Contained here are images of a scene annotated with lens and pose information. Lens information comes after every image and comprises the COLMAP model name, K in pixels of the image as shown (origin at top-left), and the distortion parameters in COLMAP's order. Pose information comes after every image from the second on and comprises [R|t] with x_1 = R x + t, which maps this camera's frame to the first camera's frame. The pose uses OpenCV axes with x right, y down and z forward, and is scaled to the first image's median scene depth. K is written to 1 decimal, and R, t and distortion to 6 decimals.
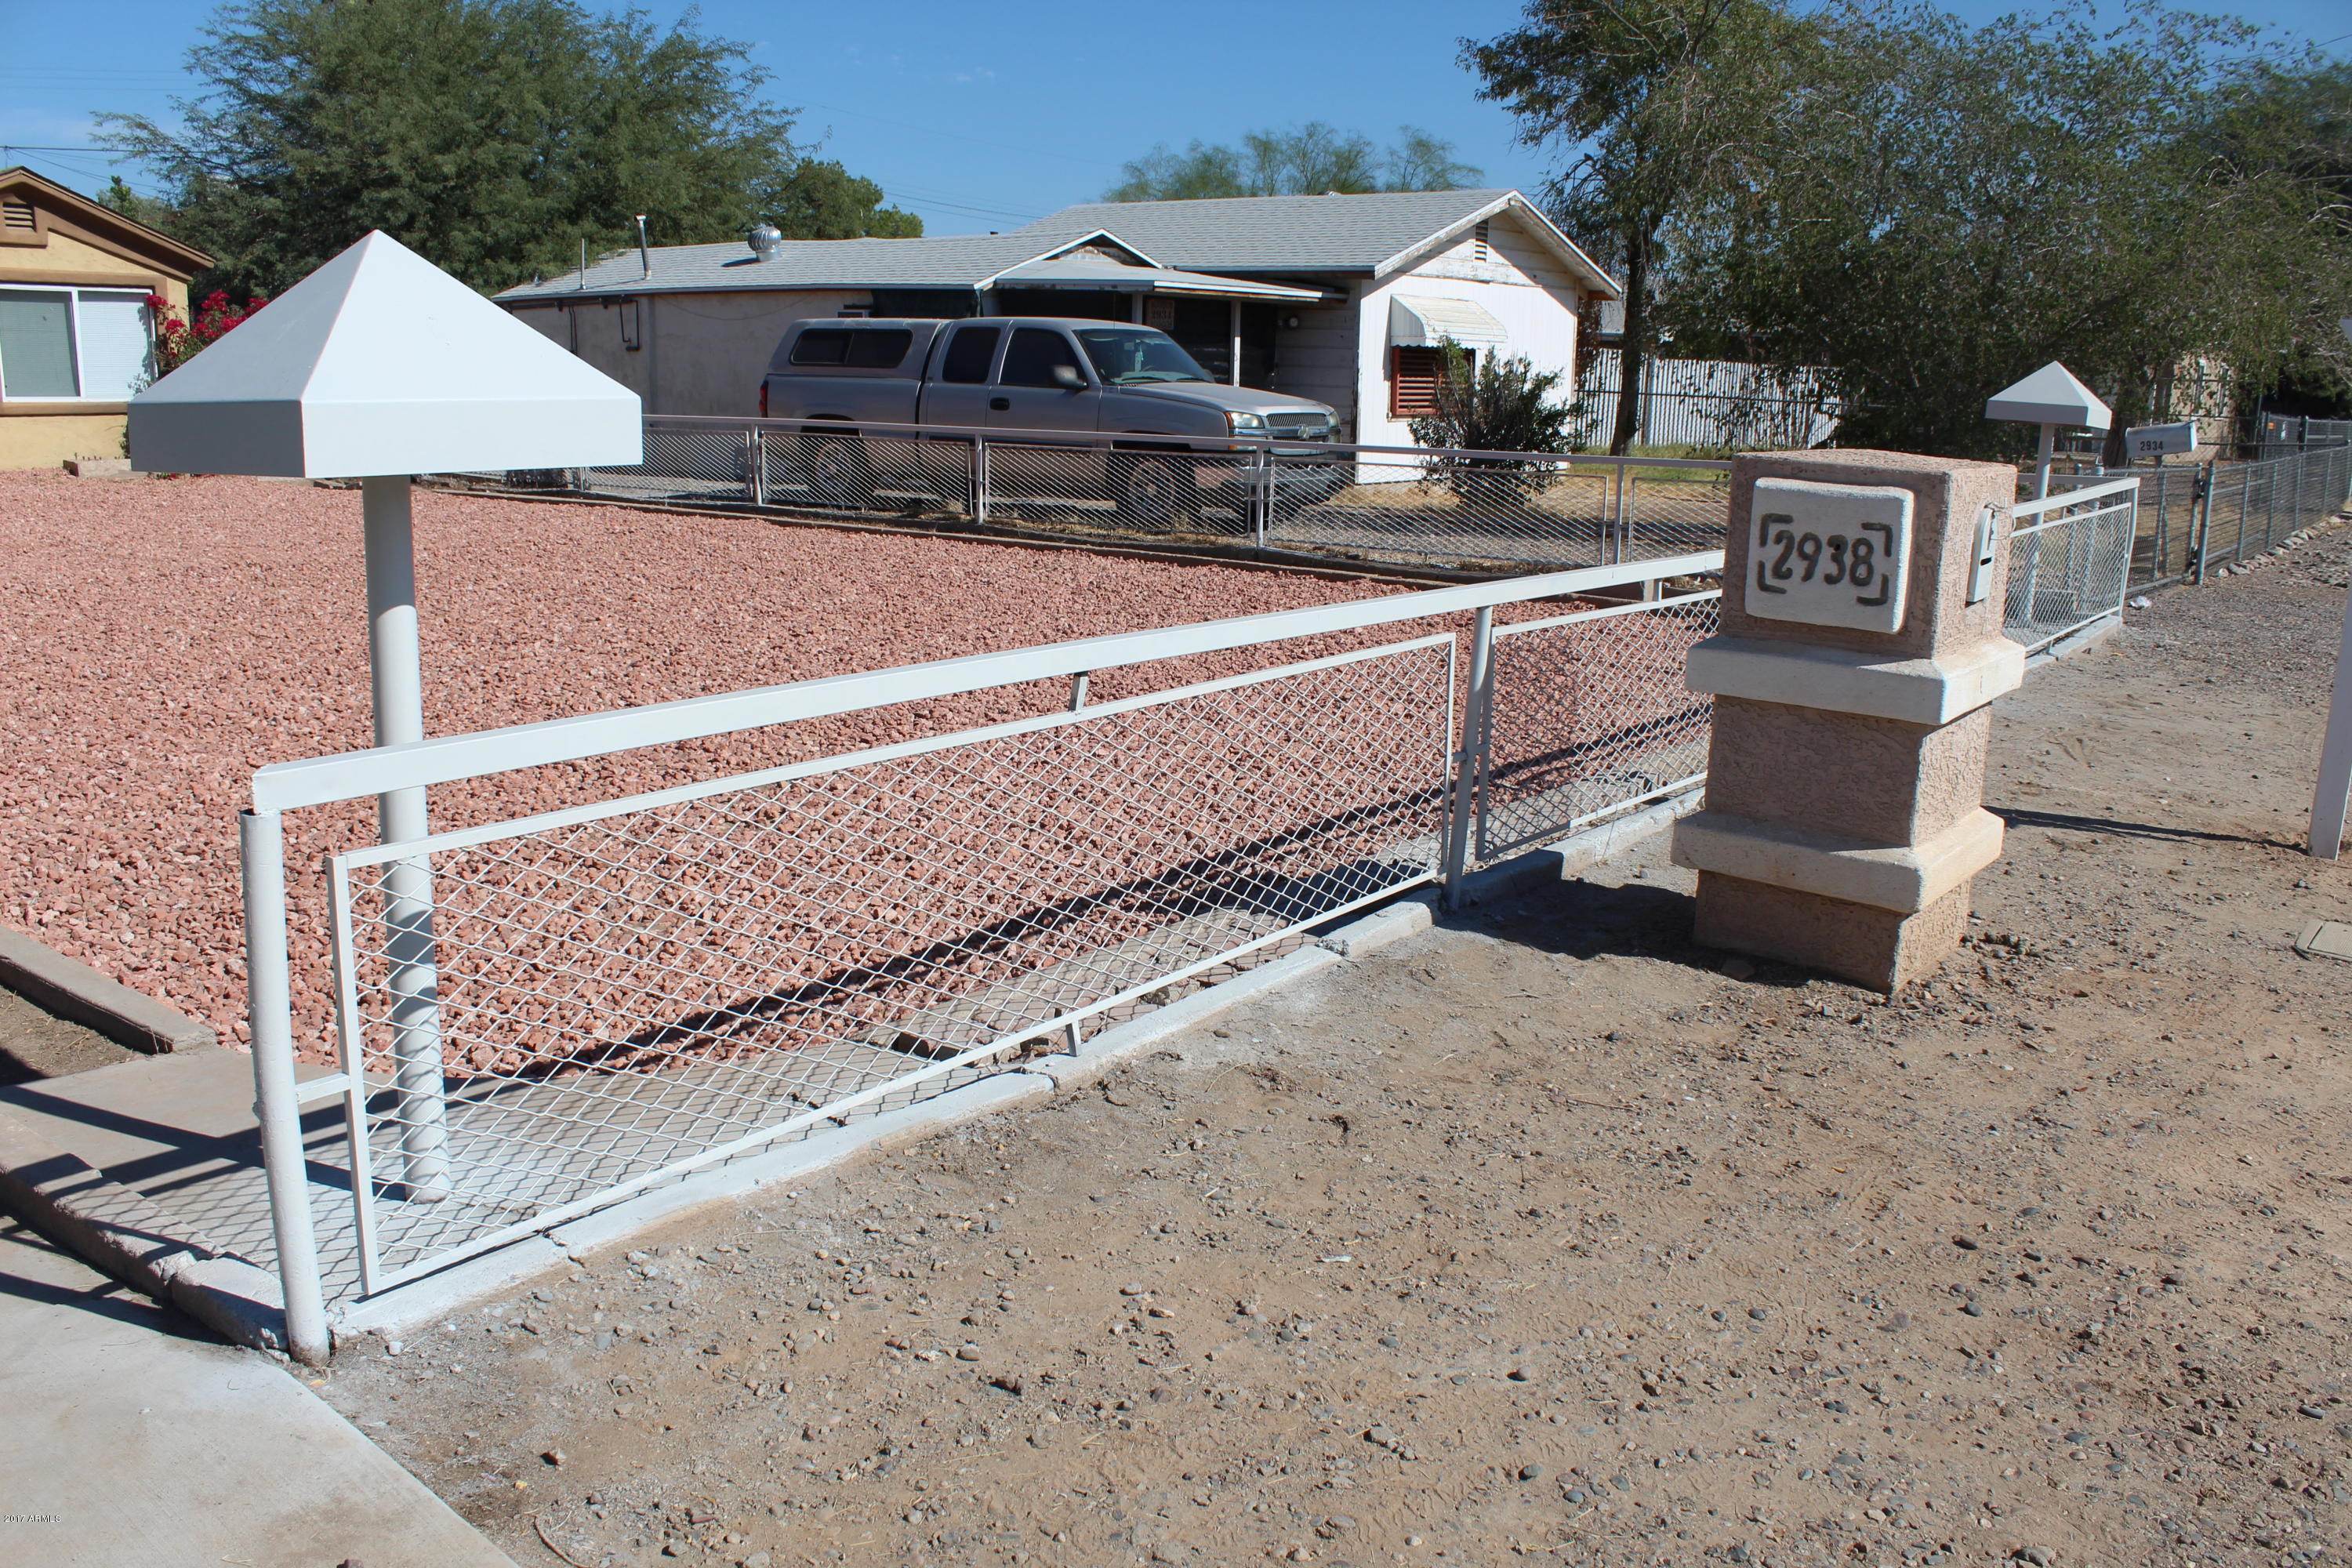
lens RADIAL K [[1938.1, 0, 1176.0], [0, 1938.1, 784.0], [0, 0, 1]] dist [-0.169966, 0.148476]
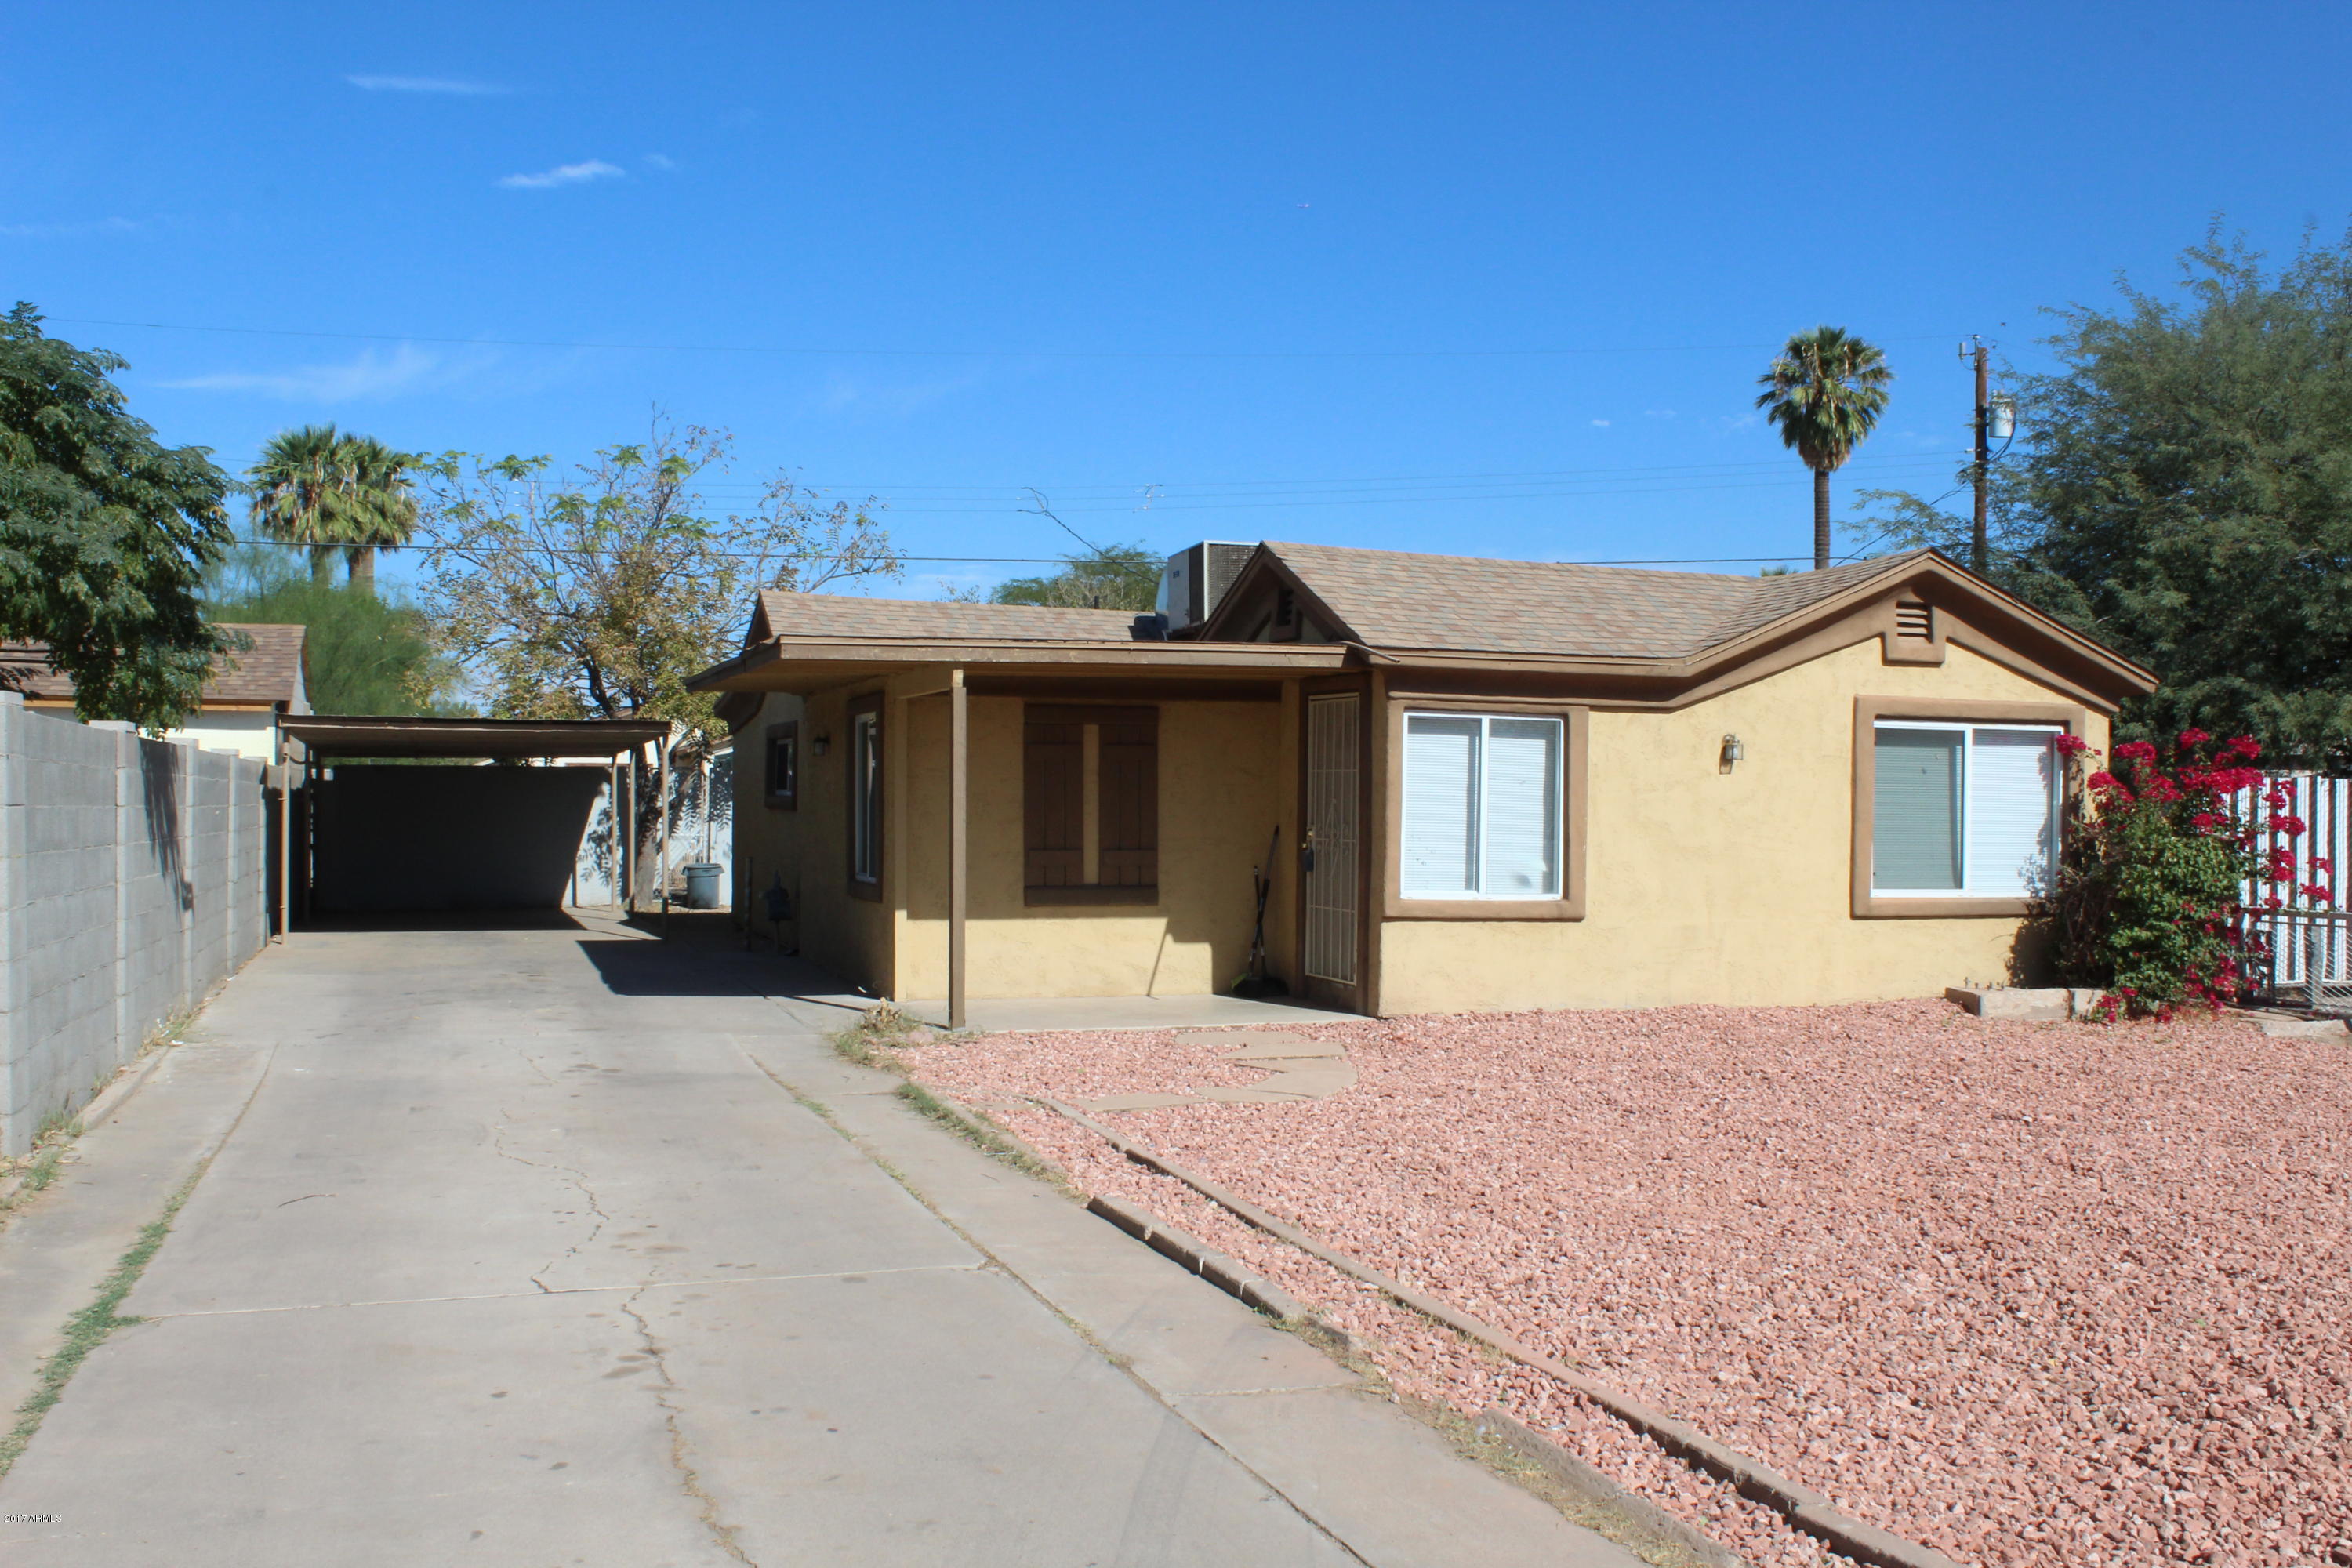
lens RADIAL K [[2256.6, 0, 1176.0], [0, 2256.6, 784.0], [0, 0, 1]] dist [-0.172549, 0.274992]
pose [[0.827876, -0.014294, -0.560729, -0.340977], [-0.114807, 0.974193, -0.194337, -0.055731], [0.549036, 0.225262, 0.804870, 0.193012]]
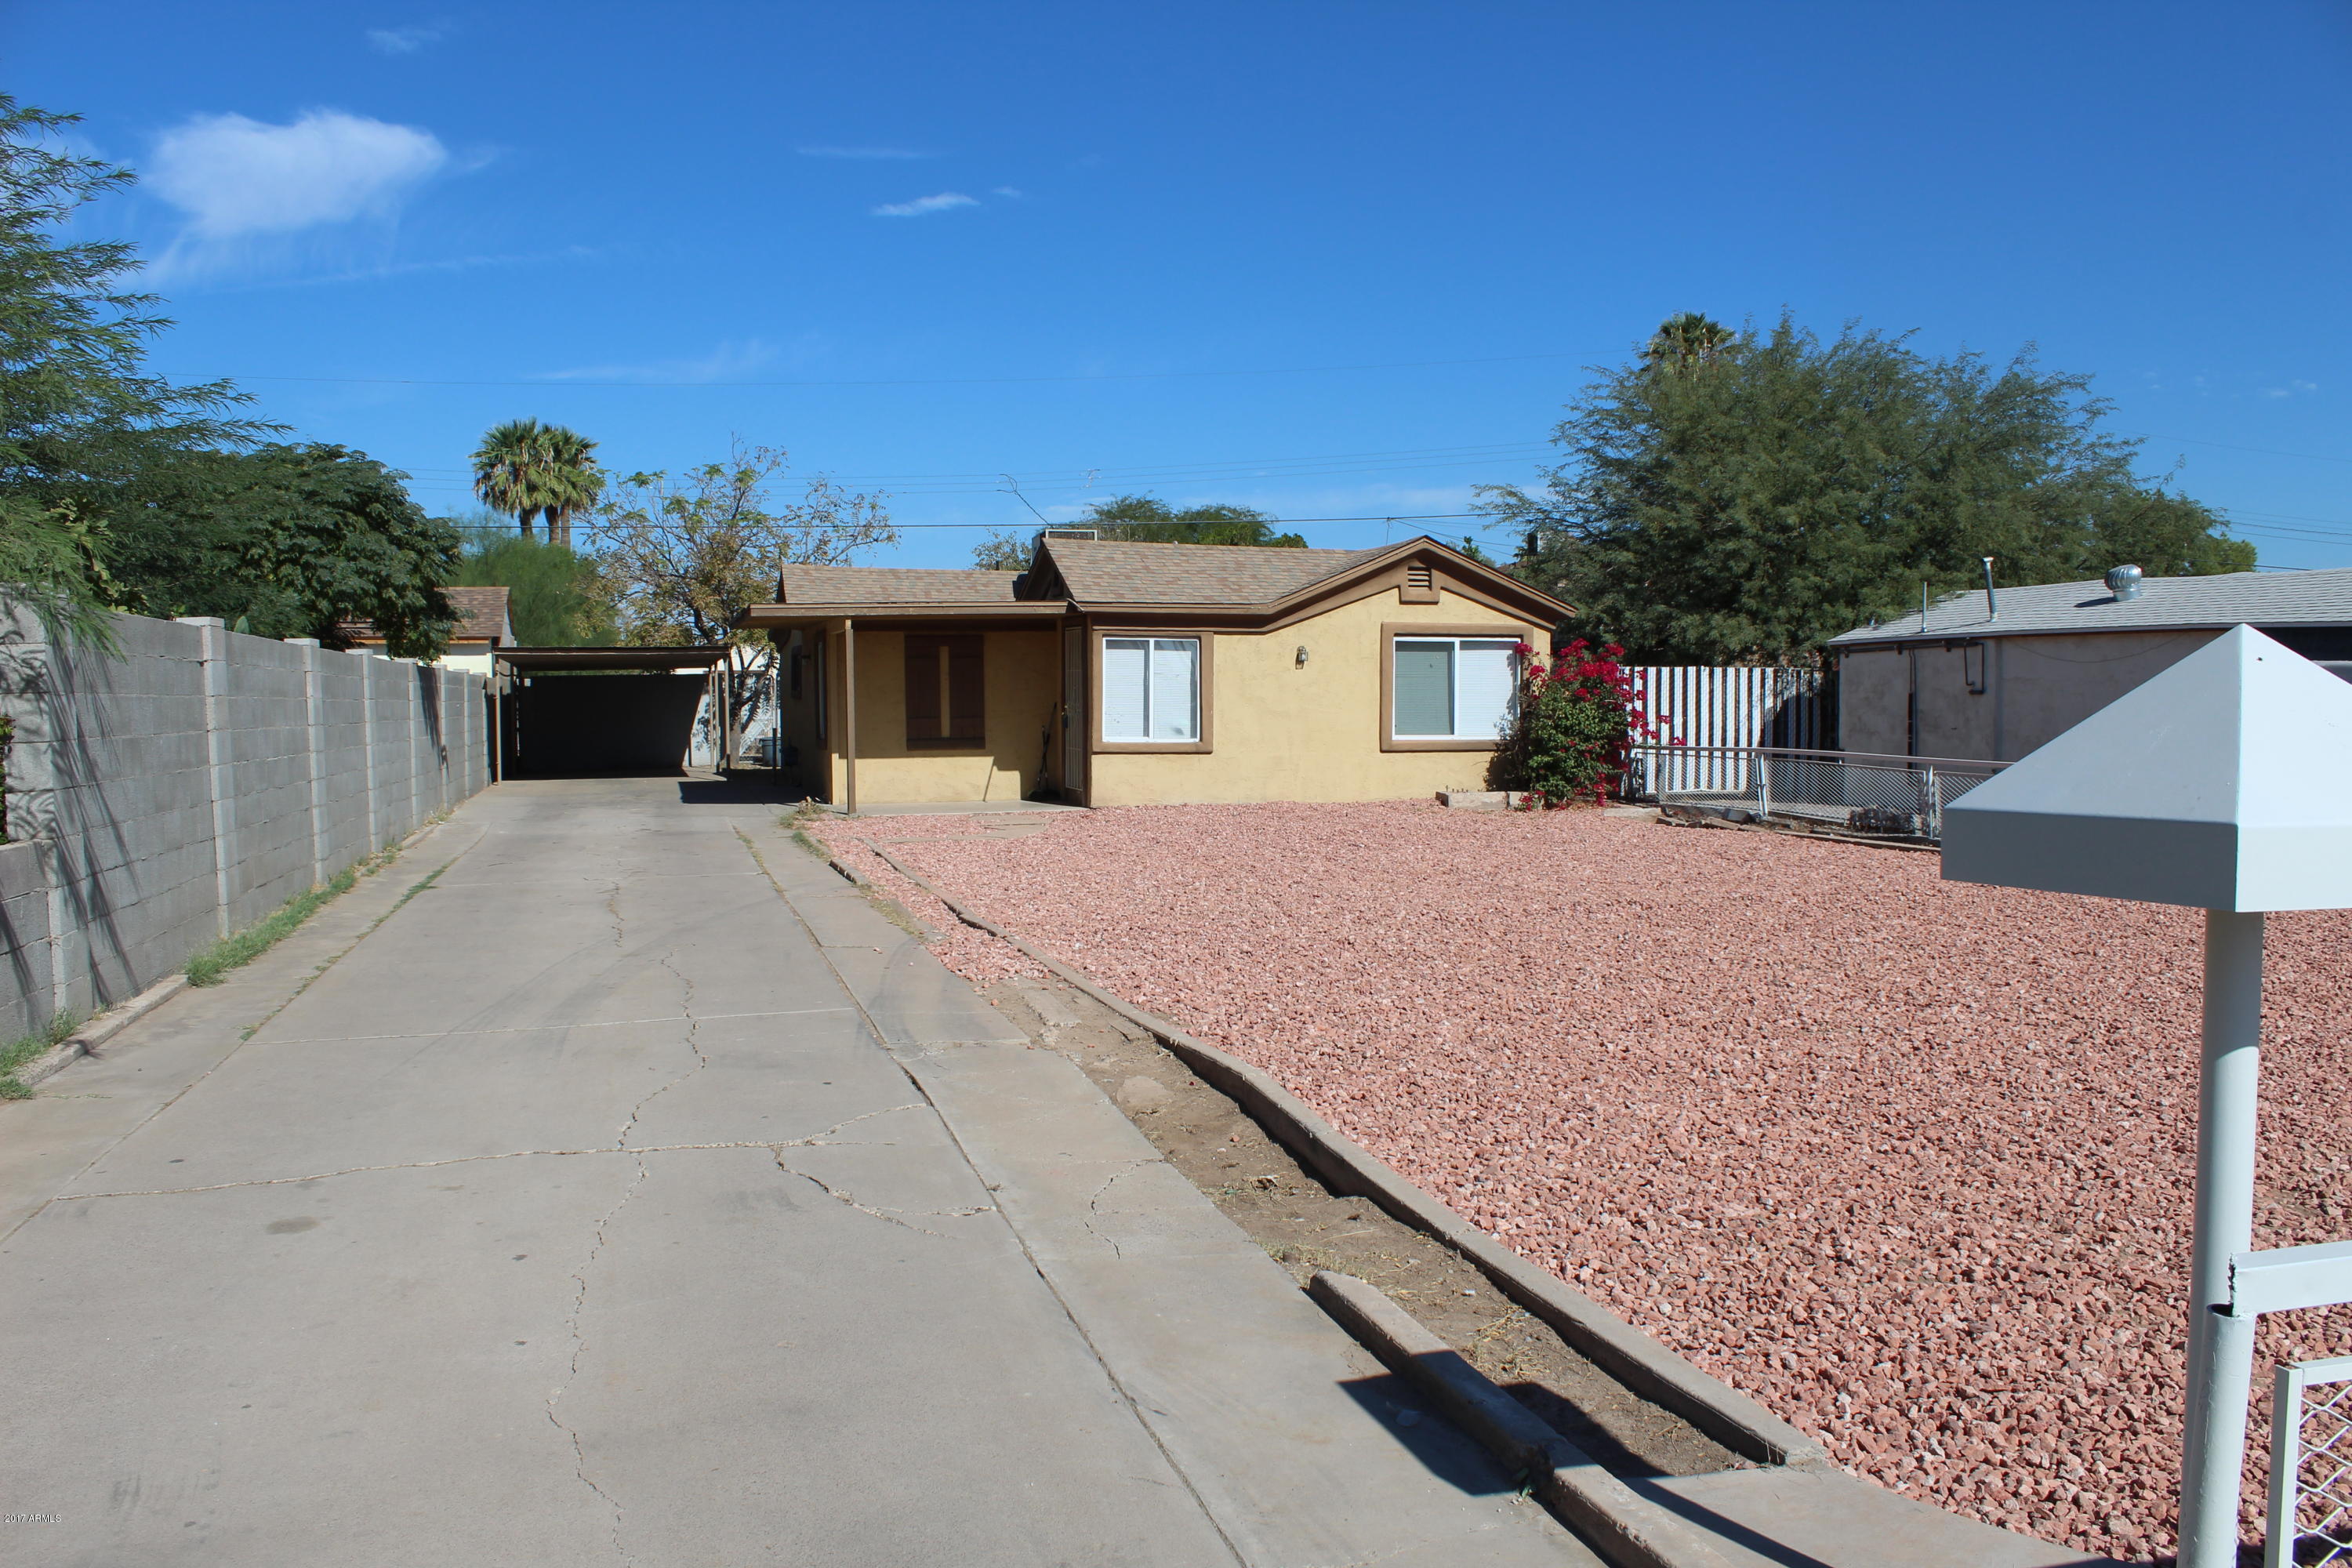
lens RADIAL K [[1938.1, 0, 1176.0], [0, 1938.1, 784.0], [0, 0, 1]] dist [-0.169966, 0.148476]
pose [[0.800150, 0.006351, -0.599766, -0.030275], [-0.110149, 0.984494, -0.136526, -0.004524], [0.589599, 0.175304, 0.788443, 0.000972]]
